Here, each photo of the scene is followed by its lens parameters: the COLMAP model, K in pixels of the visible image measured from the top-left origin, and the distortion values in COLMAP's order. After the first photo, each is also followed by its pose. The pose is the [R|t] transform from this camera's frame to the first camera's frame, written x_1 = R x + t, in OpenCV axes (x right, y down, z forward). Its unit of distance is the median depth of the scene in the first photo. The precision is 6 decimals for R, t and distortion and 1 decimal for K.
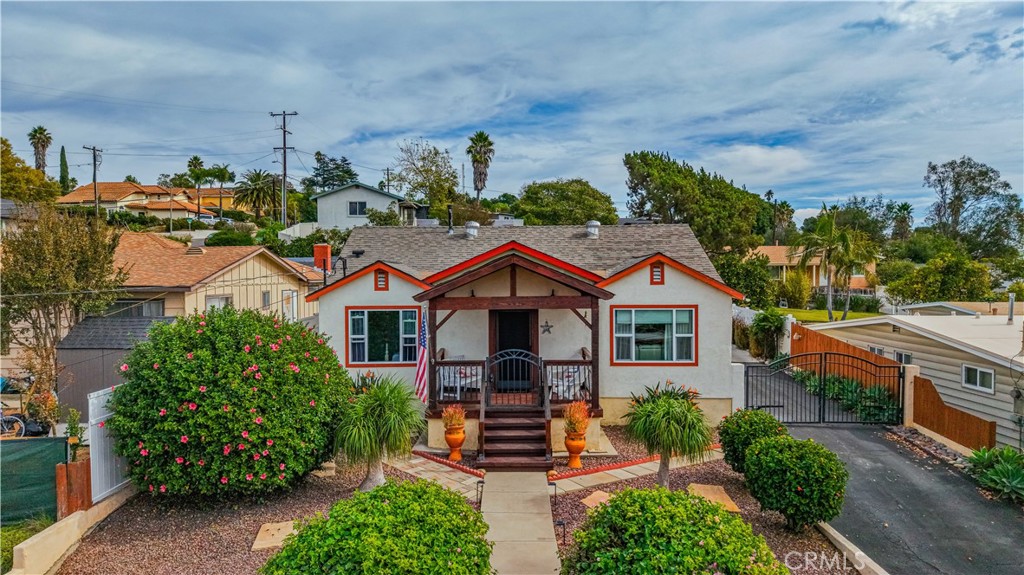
lens RADIAL K [[665.8, 0, 515.6], [0, 665.8, 288.1], [0, 0, 1]] dist [0.087302, -0.116634]
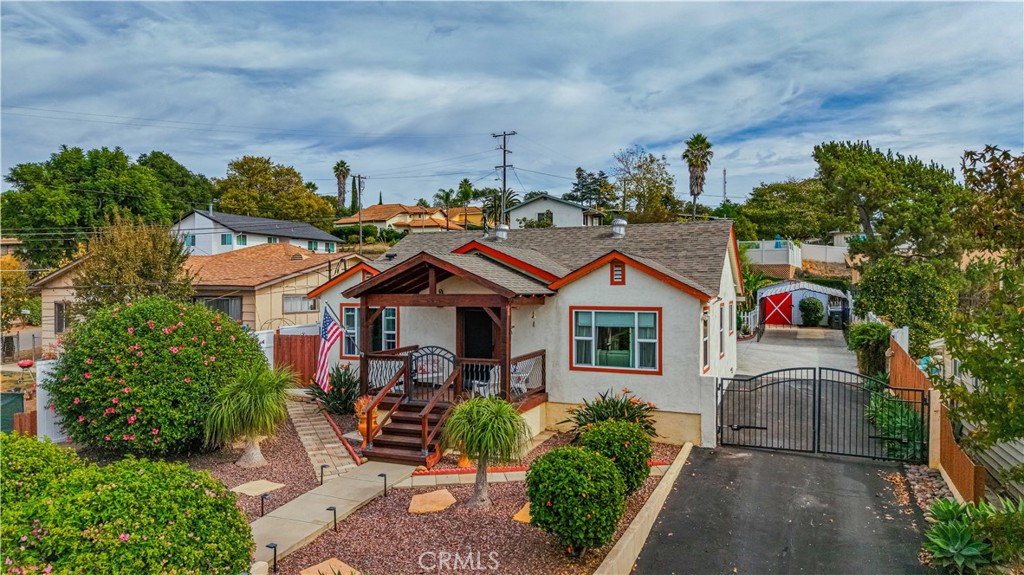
lens RADIAL K [[665.8, 0, 515.6], [0, 665.8, 288.1], [0, 0, 1]] dist [0.087302, -0.116634]
pose [[0.925269, 0.006224, -0.379260, 0.425608], [-0.012298, 0.999832, -0.013595, 0.013410], [0.379112, 0.017243, 0.925190, 0.088062]]
